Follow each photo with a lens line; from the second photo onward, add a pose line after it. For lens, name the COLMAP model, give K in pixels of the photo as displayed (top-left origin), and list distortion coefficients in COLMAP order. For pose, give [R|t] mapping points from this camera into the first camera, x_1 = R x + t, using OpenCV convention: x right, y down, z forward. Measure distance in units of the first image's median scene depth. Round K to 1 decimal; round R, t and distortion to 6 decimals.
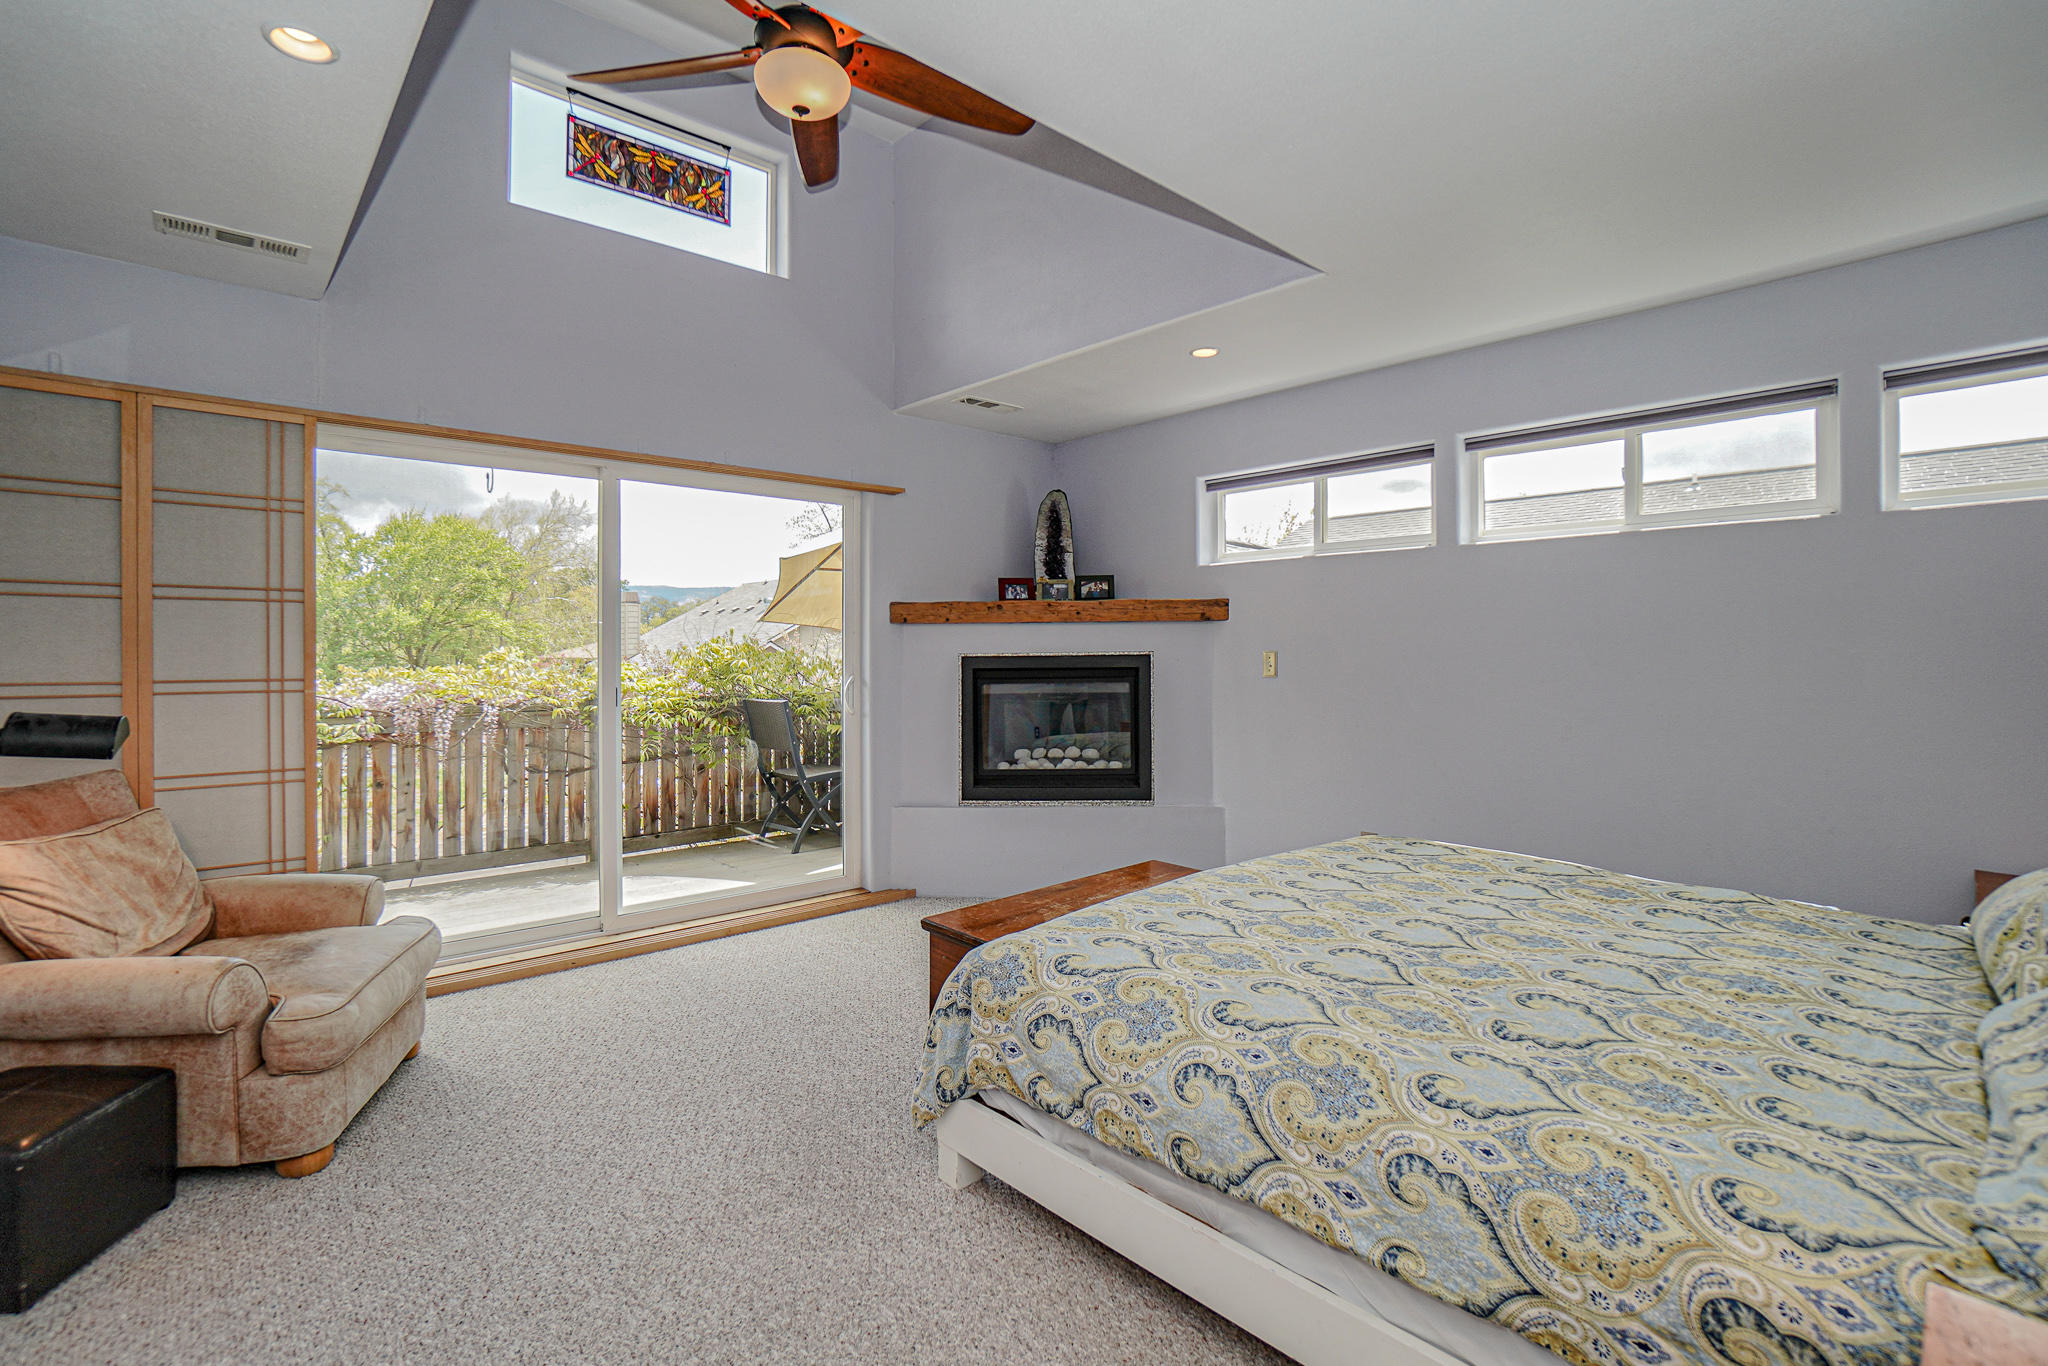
lens RADIAL K [[946.9, 0, 989.9], [0, 946.9, 656.2], [0, 0, 1]] dist [-0.058591, 0.022460]
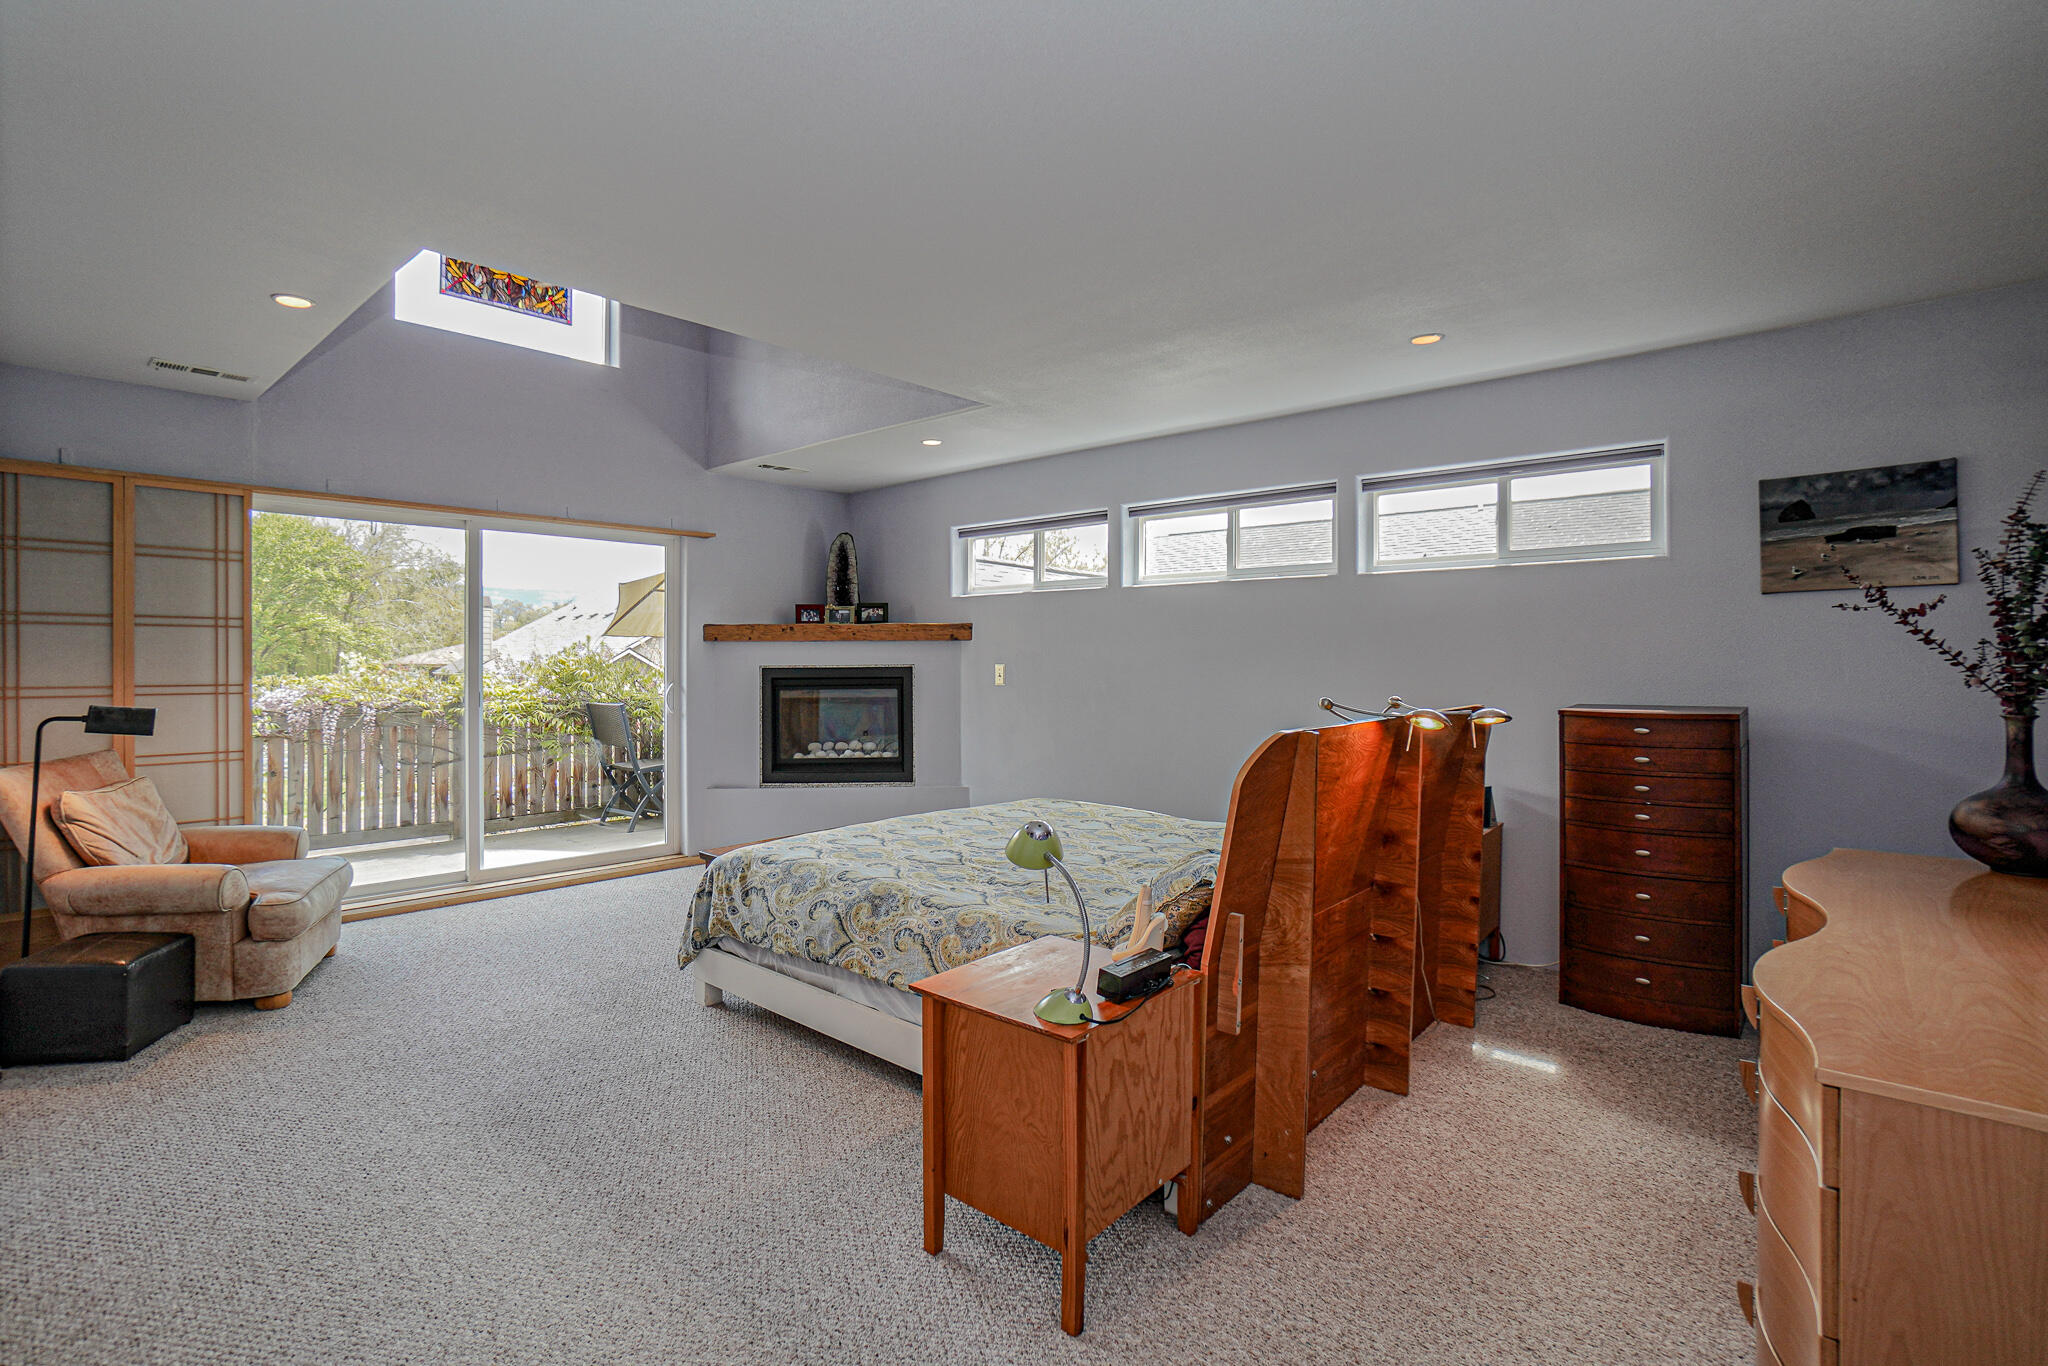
lens RADIAL K [[987.9, 0, 954.2], [0, 987.9, 669.4], [0, 0, 1]] dist [-0.061744, 0.022970]
pose [[0.996269, 0.003206, 0.086246, 0.113366], [-0.003691, 0.999978, 0.005464, -0.005898], [-0.086227, -0.005762, 0.996259, -0.324465]]
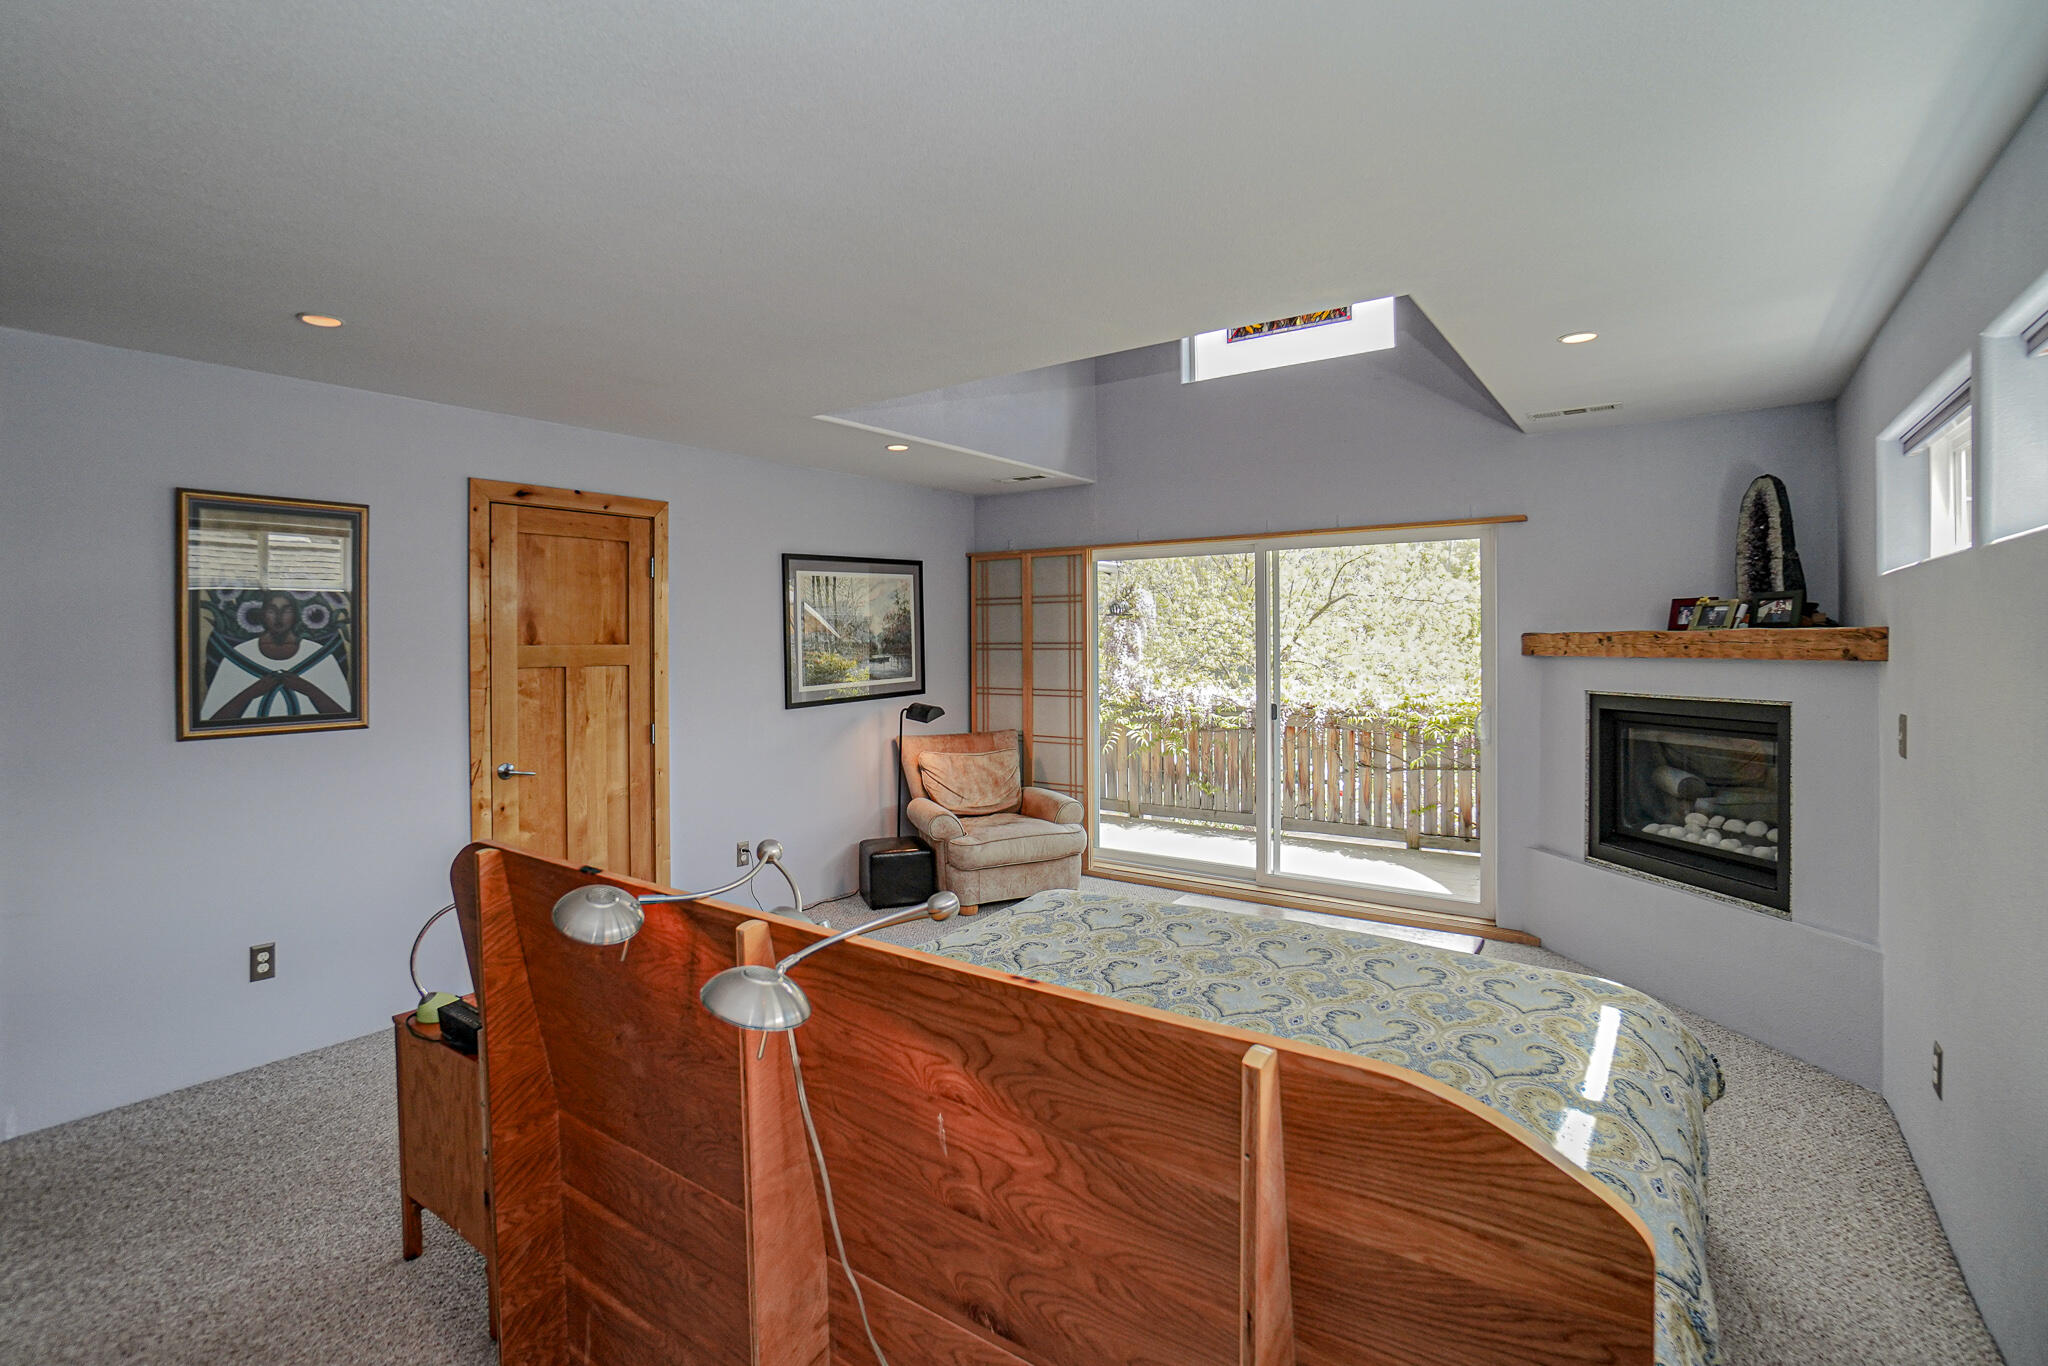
lens RADIAL K [[946.9, 0, 989.9], [0, 946.9, 656.2], [0, 0, 1]] dist [-0.058591, 0.022460]
pose [[0.209204, 0.015825, -0.977744, 0.720459], [0.000171, 0.999868, 0.016219, -0.050214], [0.977872, -0.003560, 0.209174, 0.277079]]
